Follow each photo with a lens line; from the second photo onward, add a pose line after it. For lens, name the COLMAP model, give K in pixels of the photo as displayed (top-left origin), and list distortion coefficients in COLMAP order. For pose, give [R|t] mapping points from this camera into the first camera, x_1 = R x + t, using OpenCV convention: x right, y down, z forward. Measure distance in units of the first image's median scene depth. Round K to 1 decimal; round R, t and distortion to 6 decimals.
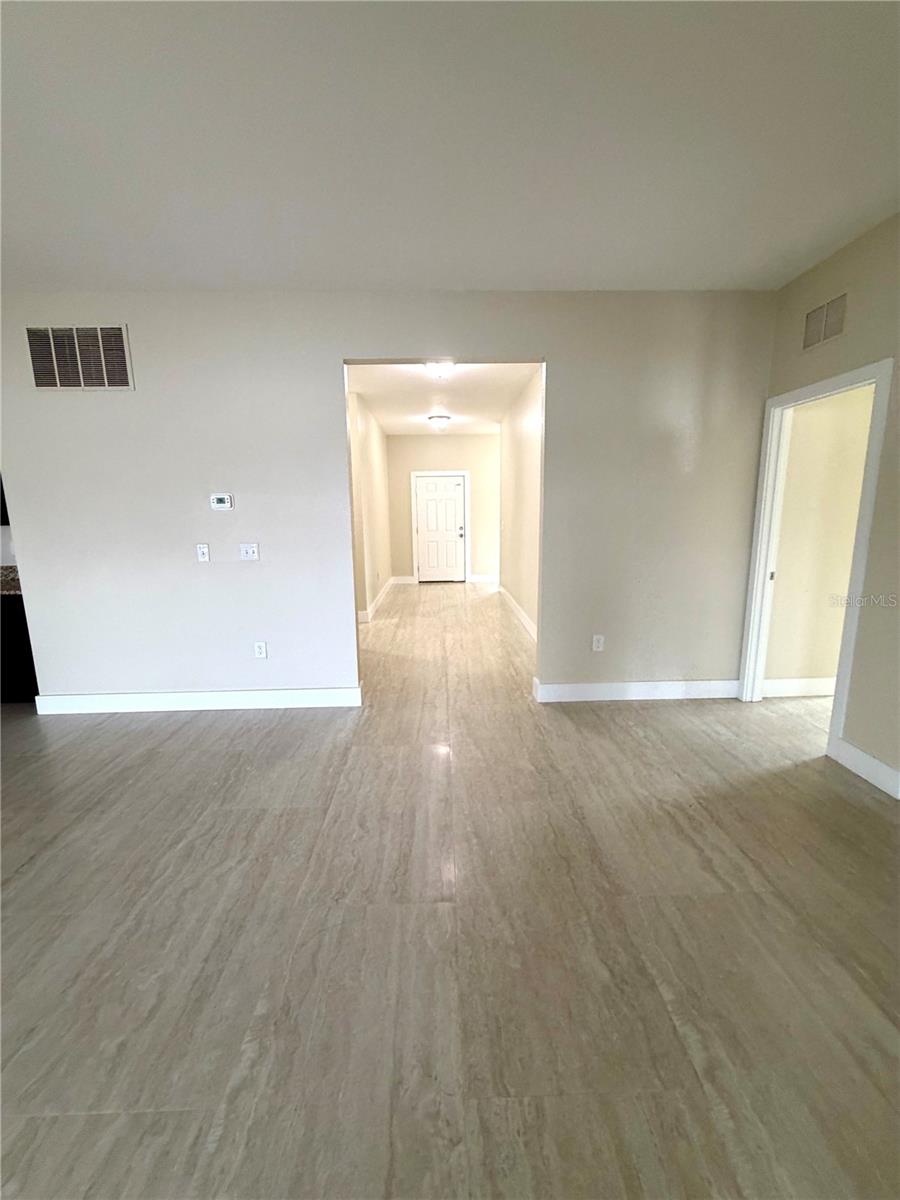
lens RADIAL K [[483.2, 0, 448.7], [0, 483.2, 592.9], [0, 0, 1]] dist [0.001249, -0.000367]
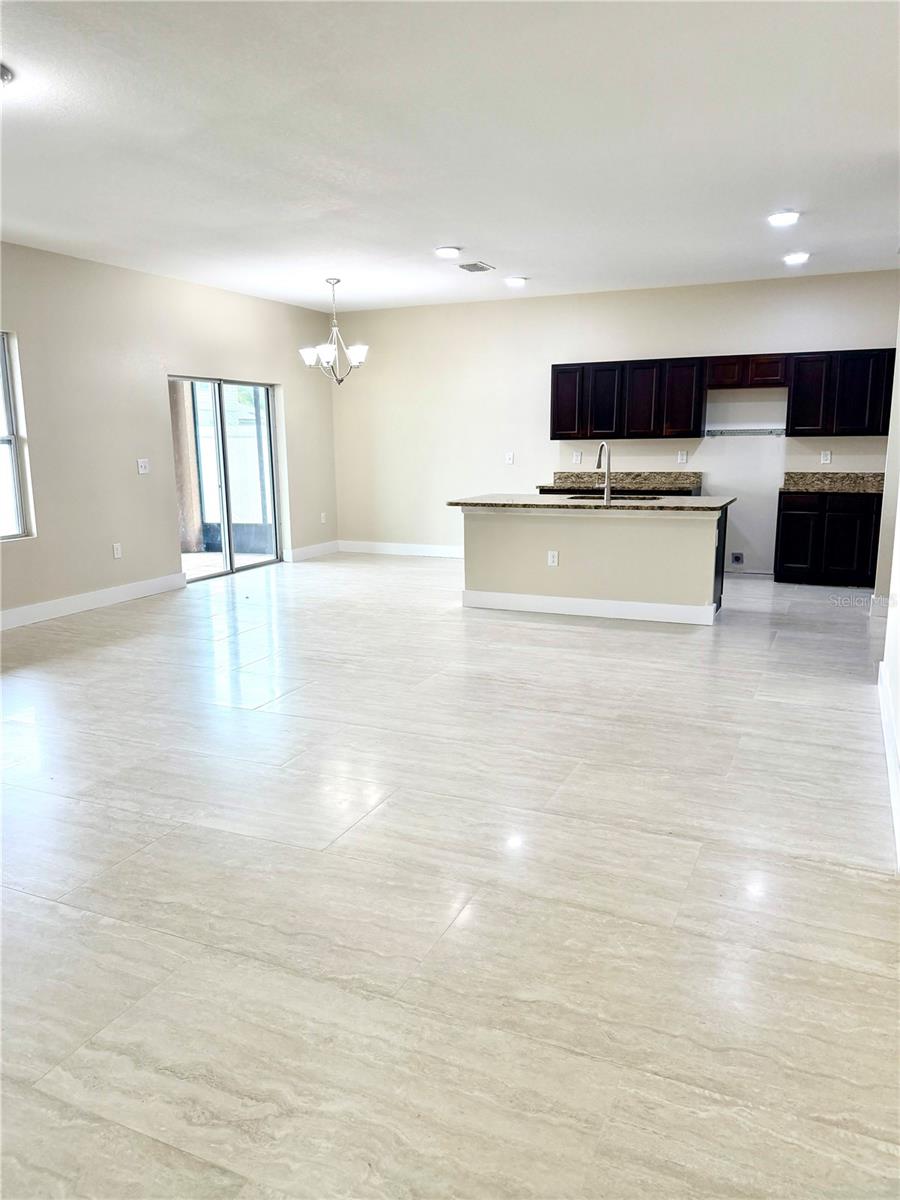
lens RADIAL K [[876.3, 0, 437.1], [0, 876.3, 602.3], [0, 0, 1]] dist [-0.000063, -0.010913]
pose [[-0.445013, 0.188388, -0.875485, 0.810861], [-0.143585, 0.949965, 0.277400, -0.197319], [0.883938, 0.249153, -0.395697, 1.088443]]
